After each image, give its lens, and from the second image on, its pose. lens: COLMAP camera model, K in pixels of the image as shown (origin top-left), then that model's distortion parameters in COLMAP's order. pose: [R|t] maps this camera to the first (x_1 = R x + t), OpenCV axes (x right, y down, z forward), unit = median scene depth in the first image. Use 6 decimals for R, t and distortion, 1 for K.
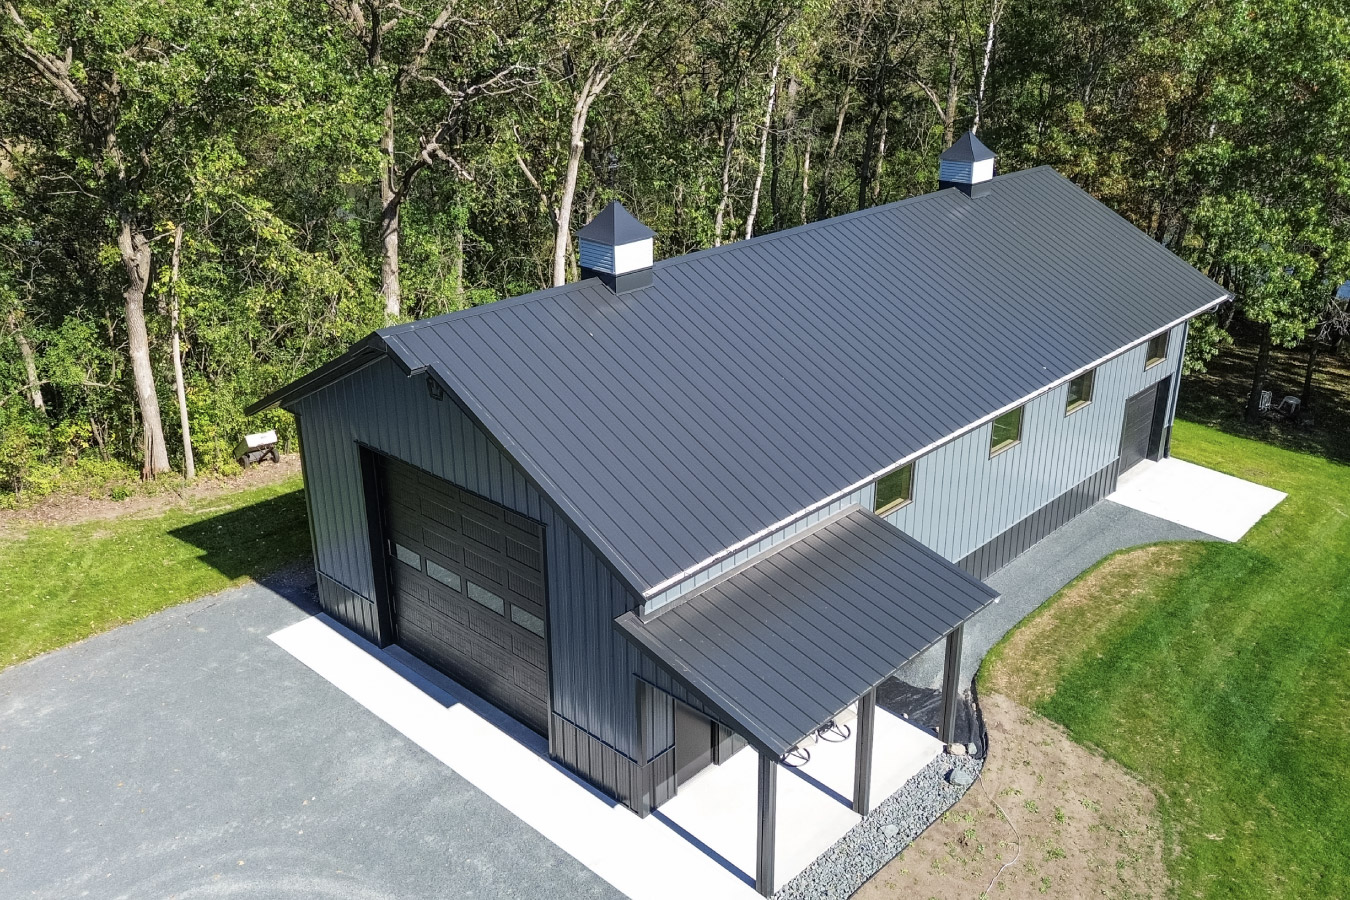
lens RADIAL K [[1140.7, 0, 668.5], [0, 1140.7, 445.8], [0, 0, 1]] dist [0.037699, -0.017439]
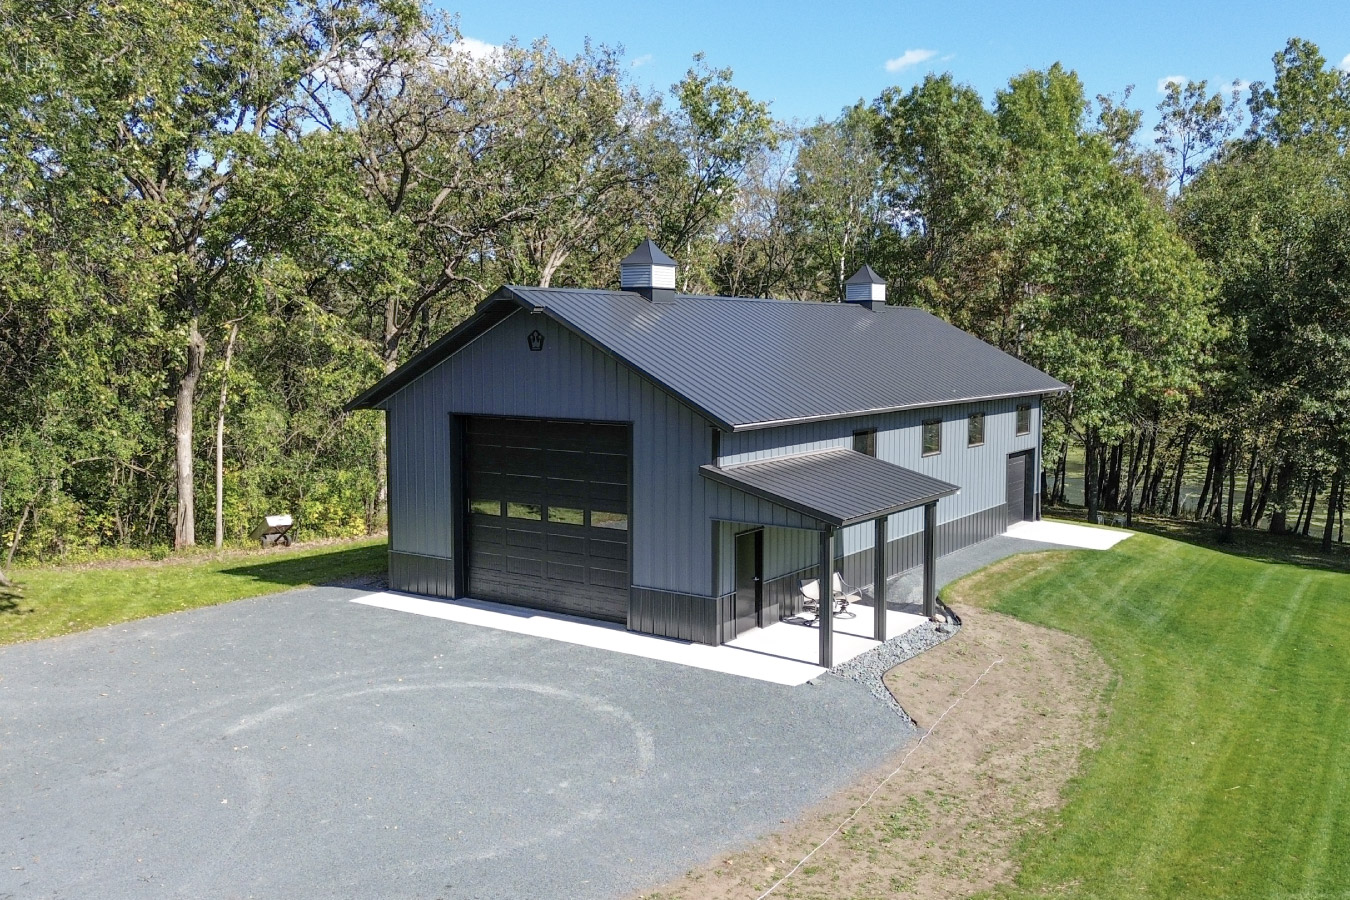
lens RADIAL K [[1140.7, 0, 666.3], [0, 1140.7, 447.3], [0, 0, 1]] dist [0.037699, -0.017439]
pose [[0.988816, -0.005398, 0.149040, -0.160756], [0.047998, 0.957694, -0.283756, 0.286071], [-0.141203, 0.287736, 0.947243, -0.151630]]
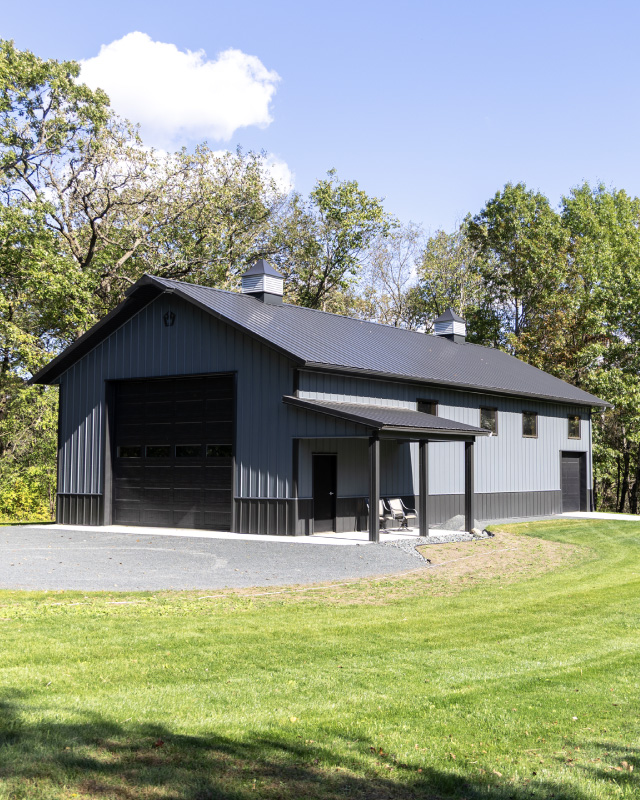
lens RADIAL K [[985.8, 0, 327.6], [0, 985.8, 400.0], [0, 0, 1]] dist [-0.040782, 0.000000]
pose [[0.991213, 0.023736, 0.130126, -0.099464], [0.035453, 0.900098, -0.434243, 0.462069], [-0.127433, 0.435041, 0.891347, -0.204854]]
